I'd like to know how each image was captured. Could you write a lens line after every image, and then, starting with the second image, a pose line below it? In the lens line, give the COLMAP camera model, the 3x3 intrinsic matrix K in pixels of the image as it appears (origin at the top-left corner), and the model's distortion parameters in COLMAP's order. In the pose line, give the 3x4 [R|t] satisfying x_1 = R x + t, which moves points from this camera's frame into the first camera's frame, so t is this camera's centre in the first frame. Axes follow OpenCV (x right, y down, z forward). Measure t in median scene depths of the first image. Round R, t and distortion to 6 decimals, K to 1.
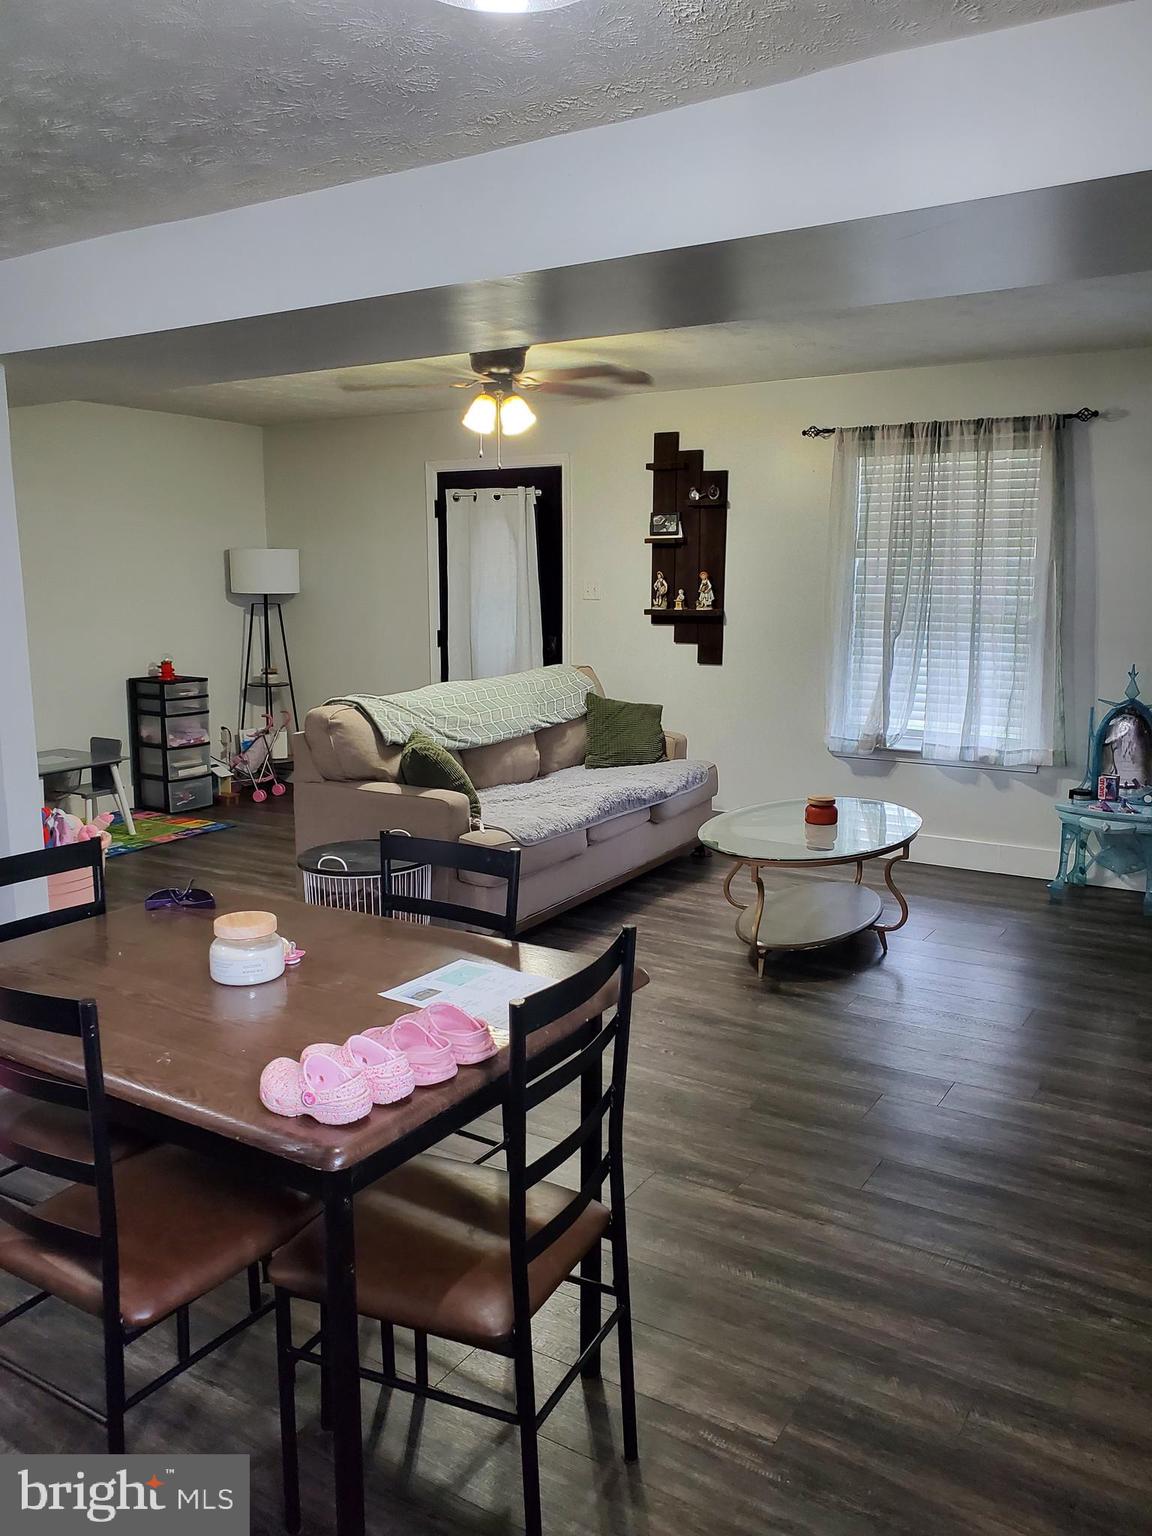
lens RADIAL K [[1164.9, 0, 576.0], [0, 1164.9, 768.0], [0, 0, 1]] dist [0.102892, -0.193229]
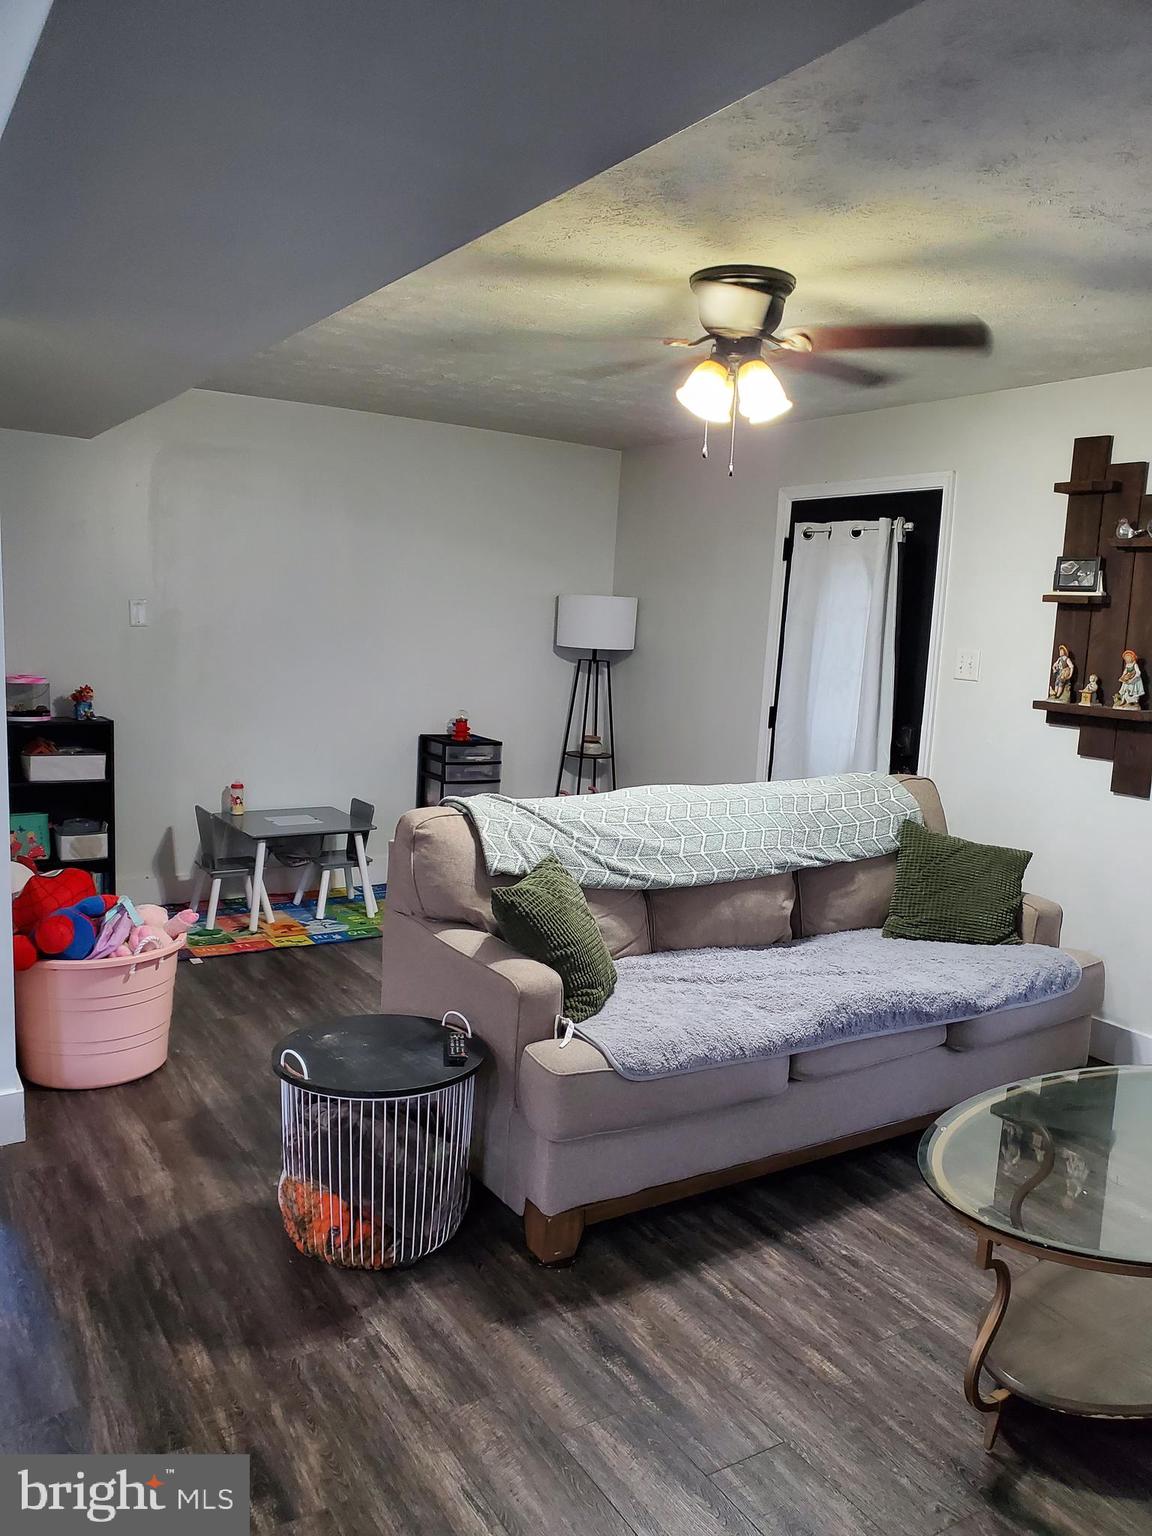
lens RADIAL K [[1208.6, 0, 576.0], [0, 1208.6, 768.0], [0, 0, 1]] dist [0.183303, -0.488311]
pose [[0.903766, 0.101301, -0.415867, 0.118859], [-0.123487, 0.991986, -0.026725, -0.048961], [0.409827, 0.075507, 0.909033, 0.273523]]
